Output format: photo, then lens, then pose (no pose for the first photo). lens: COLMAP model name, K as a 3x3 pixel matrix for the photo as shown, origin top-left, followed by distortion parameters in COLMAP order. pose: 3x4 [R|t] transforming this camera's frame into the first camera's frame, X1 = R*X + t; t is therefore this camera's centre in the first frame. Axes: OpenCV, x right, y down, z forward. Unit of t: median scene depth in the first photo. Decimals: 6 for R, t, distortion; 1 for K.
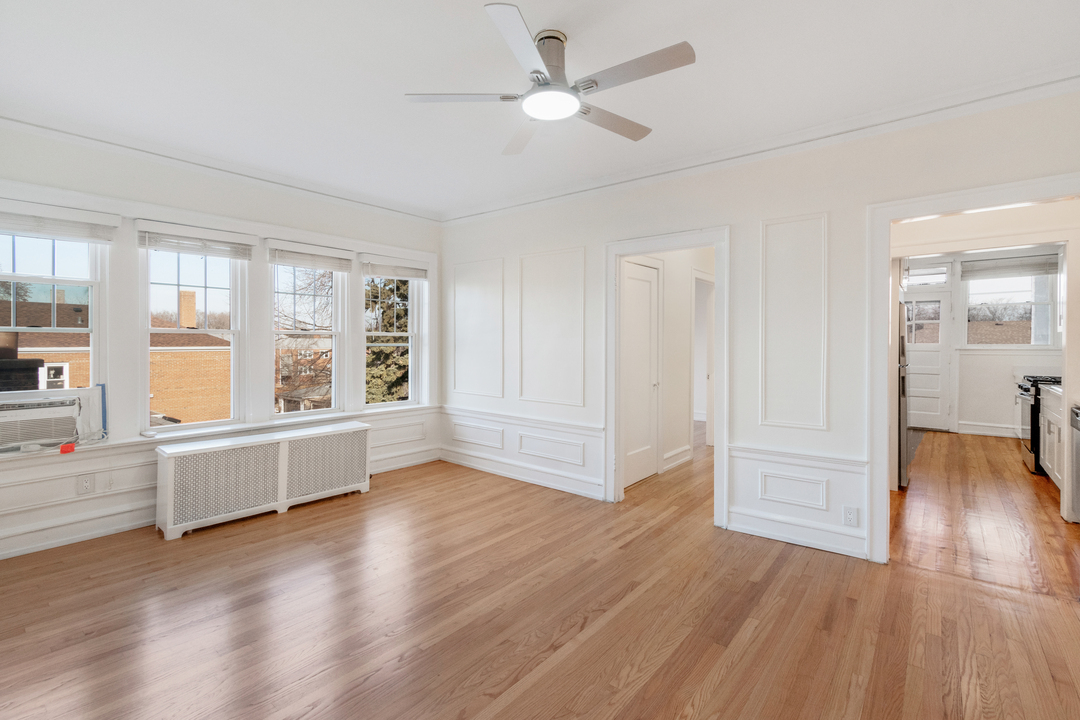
lens RADIAL K [[503.0, 0, 542.6], [0, 503.0, 345.3], [0, 0, 1]] dist [-0.003930, 0.000171]
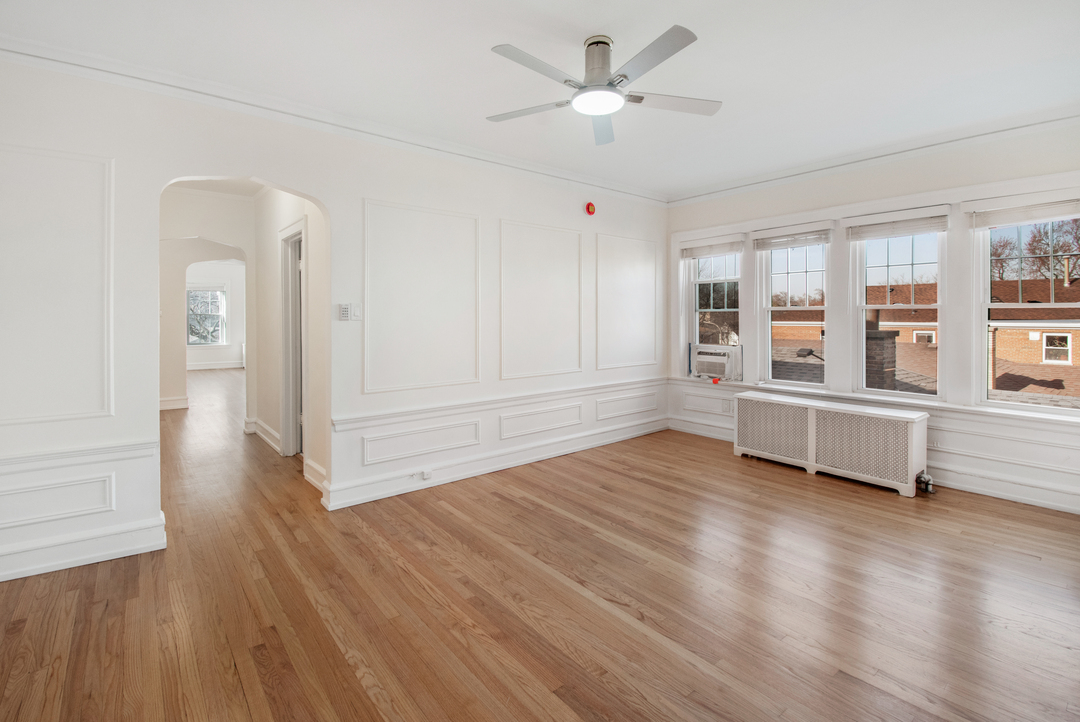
lens RADIAL K [[487.6, 0, 539.3], [0, 487.6, 321.9], [0, 0, 1]] dist [-0.002108, -0.000173]
pose [[-0.205663, 0.008680, -0.978584, 0.635620], [-0.006500, 0.999926, 0.010235, -0.003396], [0.978601, 0.008465, -0.205592, 0.634520]]
